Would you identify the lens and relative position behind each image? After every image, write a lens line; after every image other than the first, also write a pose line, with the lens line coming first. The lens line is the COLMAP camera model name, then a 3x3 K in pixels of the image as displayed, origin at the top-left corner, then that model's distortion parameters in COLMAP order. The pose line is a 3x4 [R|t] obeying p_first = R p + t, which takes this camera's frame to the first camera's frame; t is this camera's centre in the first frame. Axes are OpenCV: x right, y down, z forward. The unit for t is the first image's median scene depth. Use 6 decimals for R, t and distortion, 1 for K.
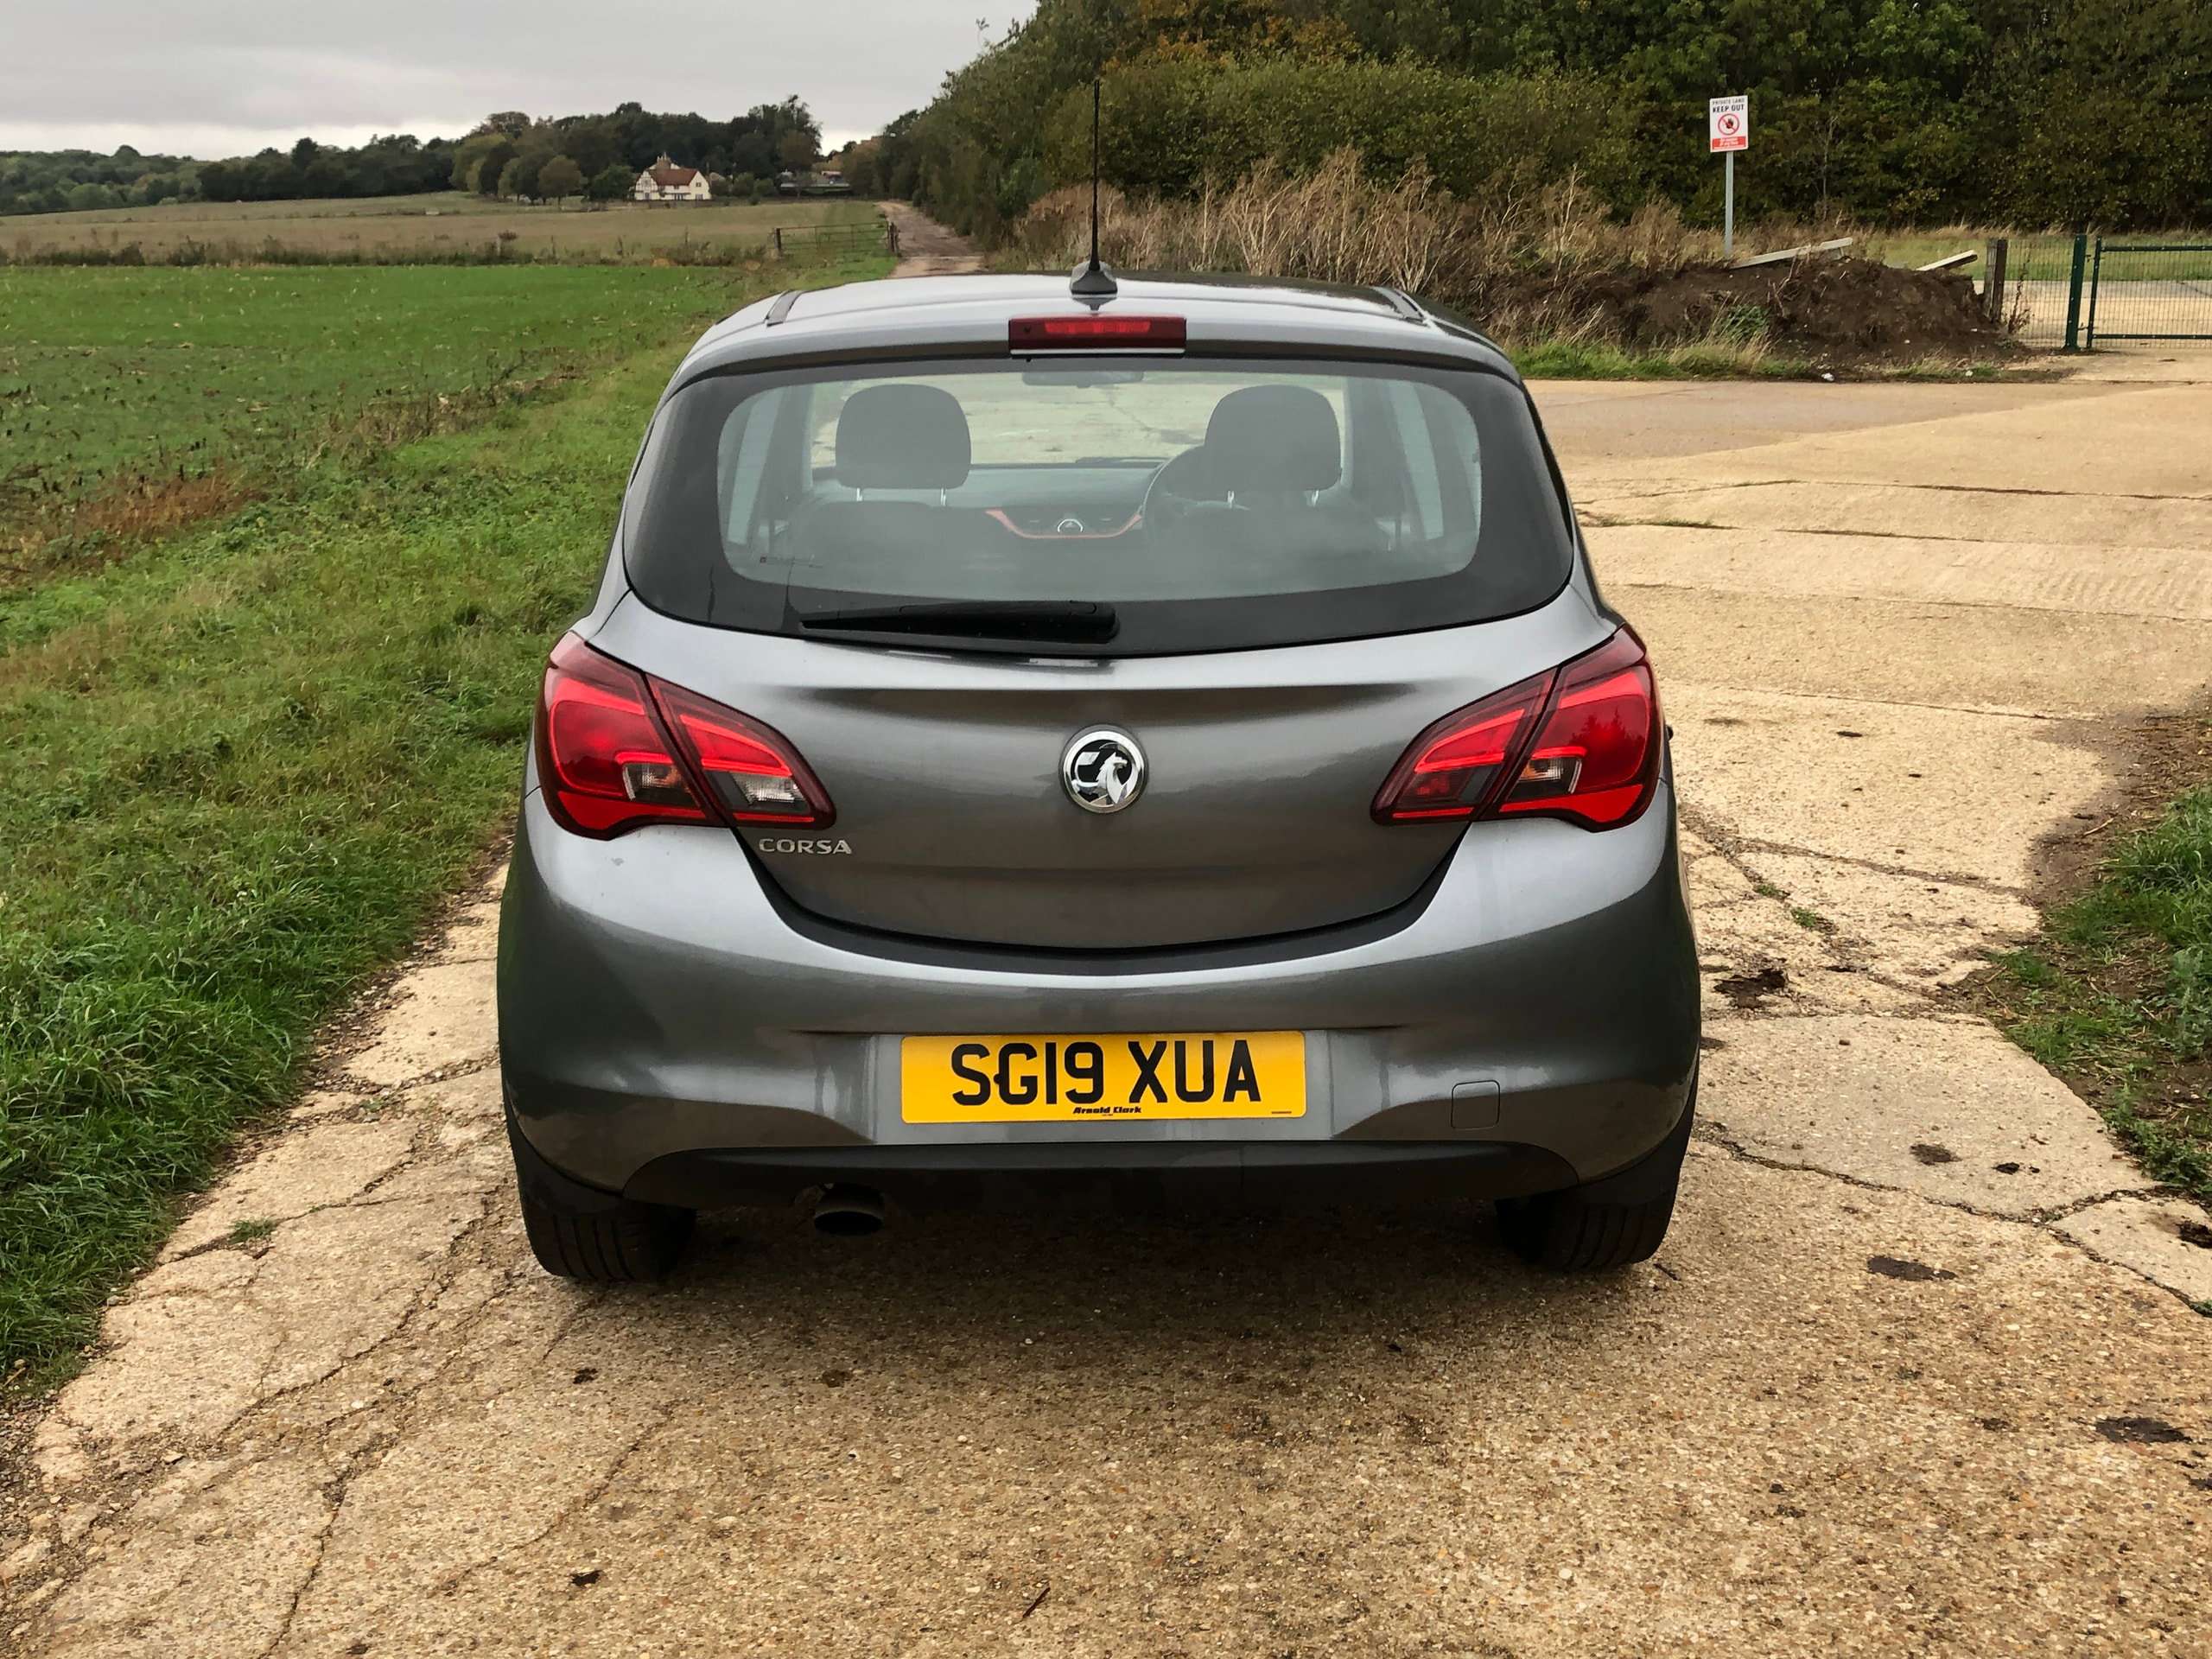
lens RADIAL K [[2356.4, 0, 1106.0], [0, 2356.4, 829.5], [0, 0, 1]] dist [0.078449, -0.187343]
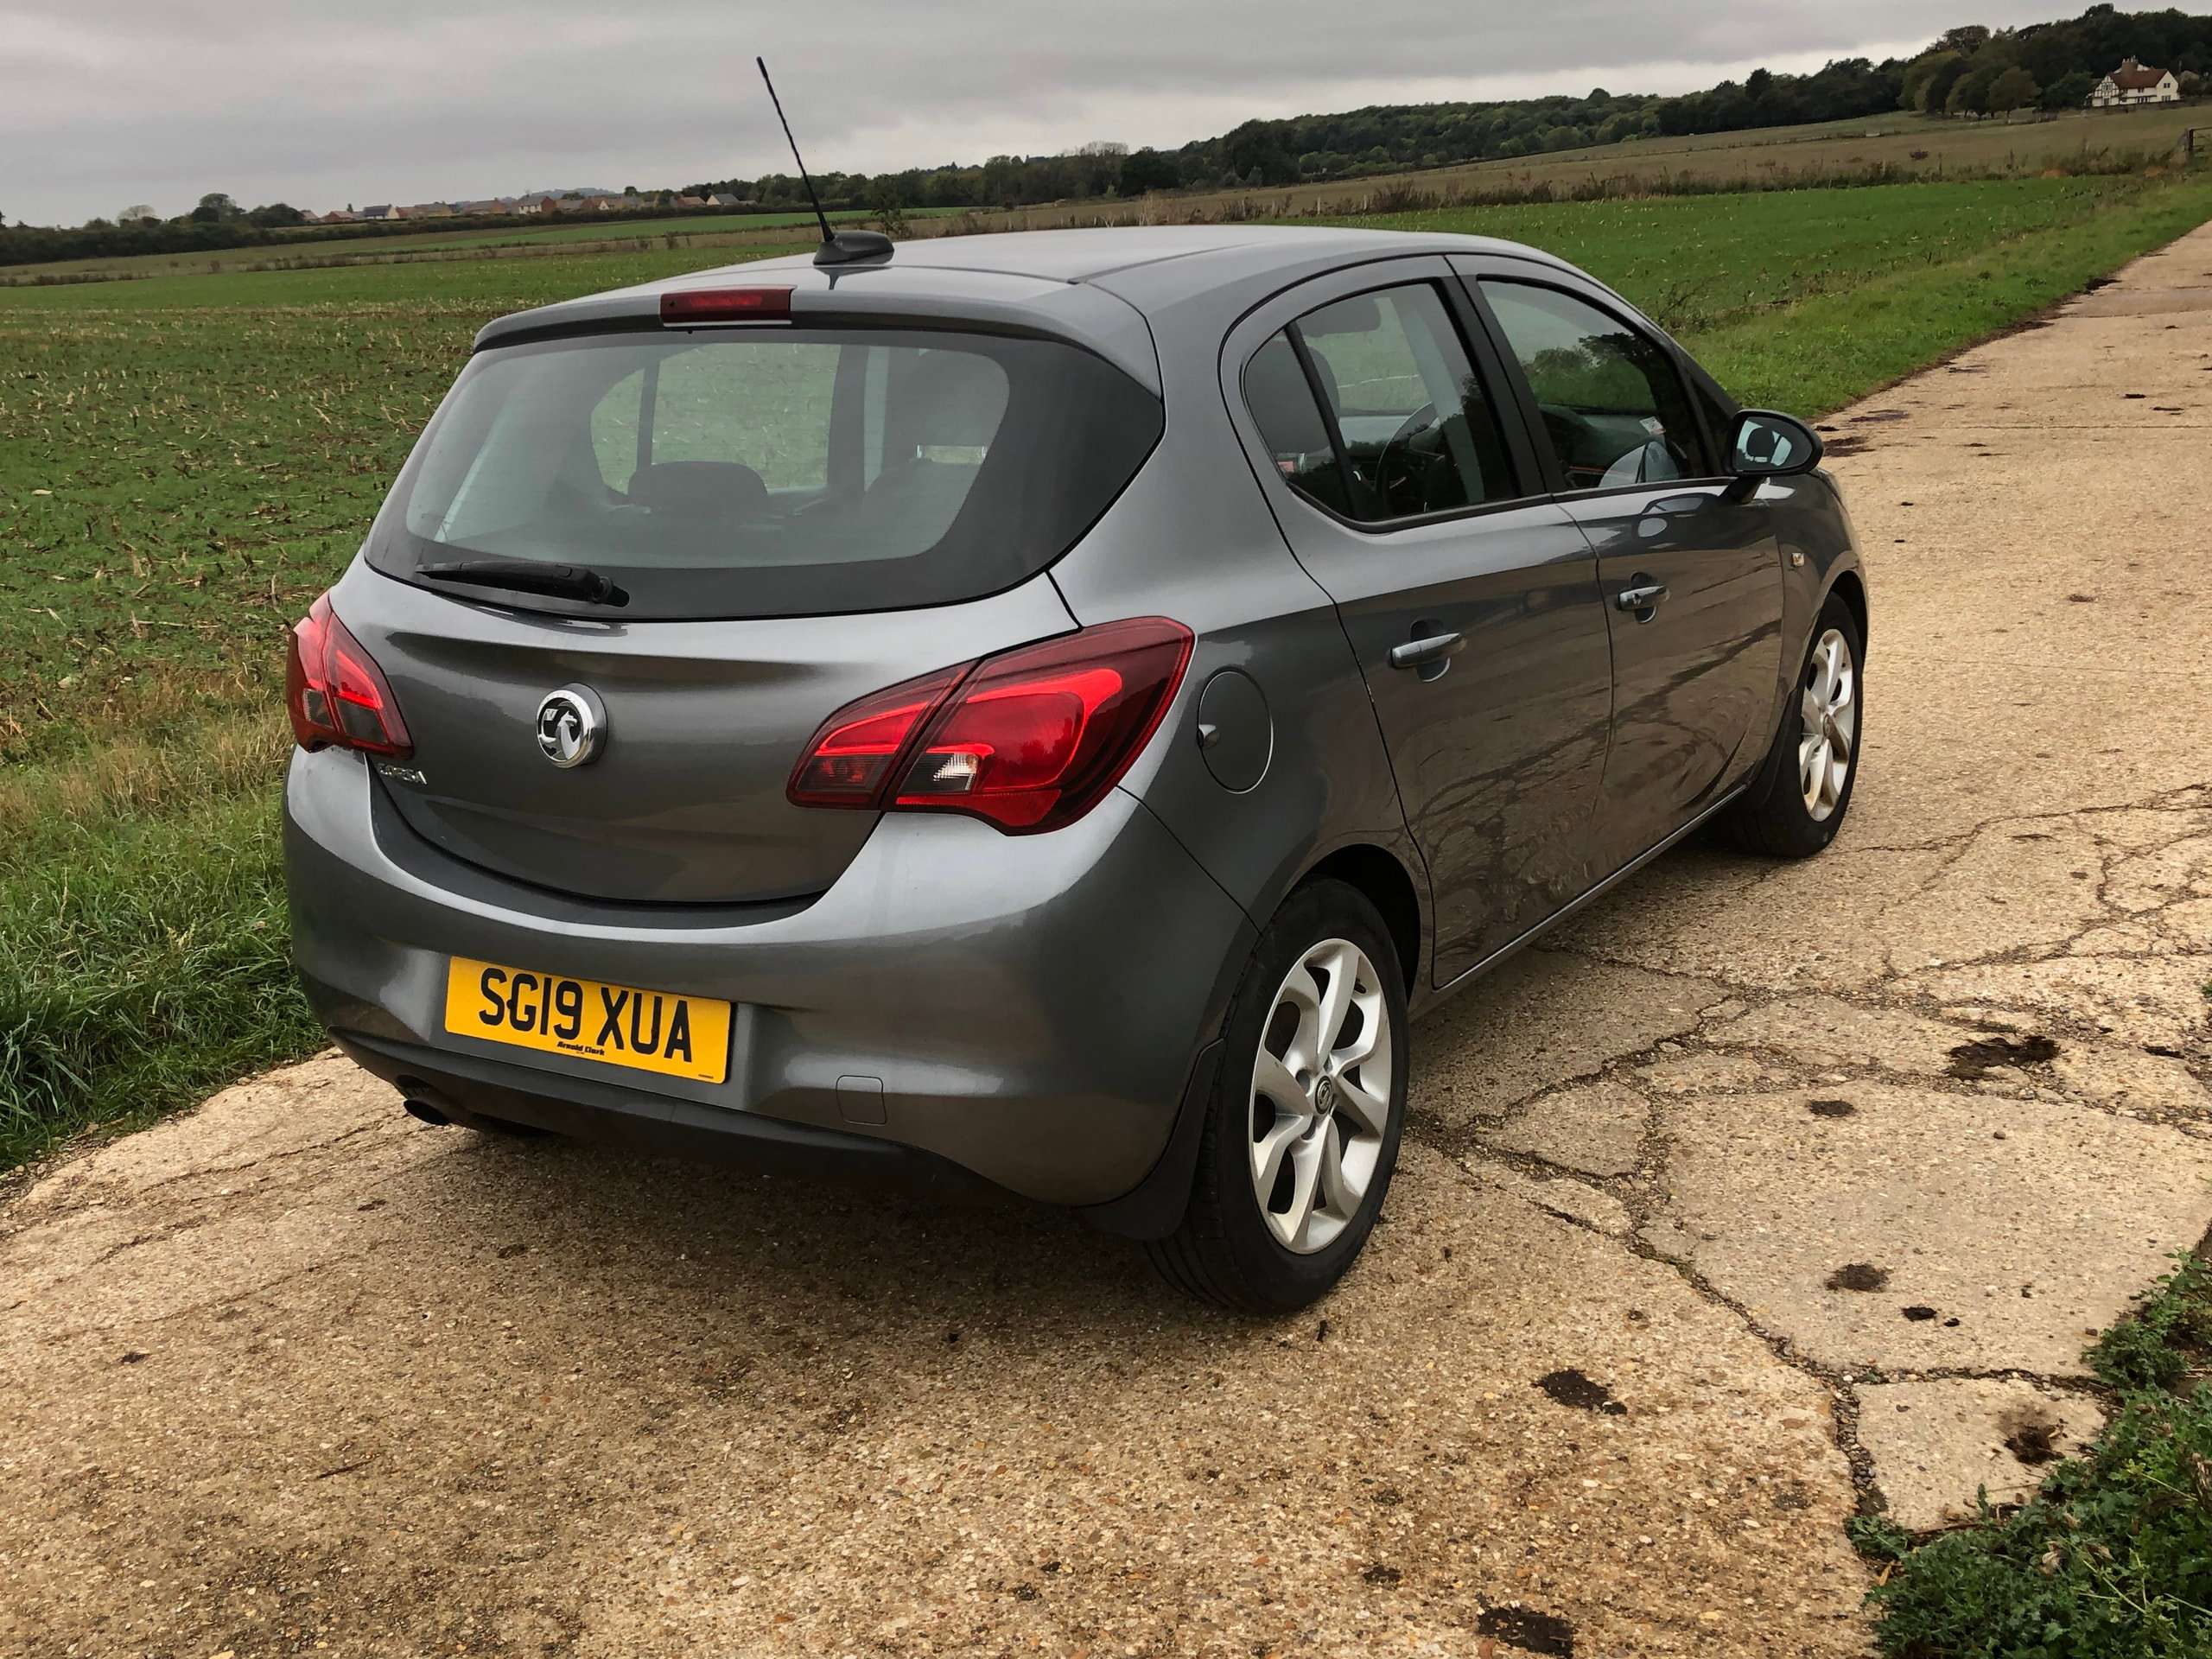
lens RADIAL K [[2248.1, 0, 1041.3], [0, 2248.1, 832.3], [0, 0, 1]] dist [0.082100, -0.214363]
pose [[0.832995, 0.103628, -0.543490, 0.709455], [-0.080574, 0.994552, 0.066139, -0.060977], [0.547383, -0.011302, 0.836806, 0.263459]]
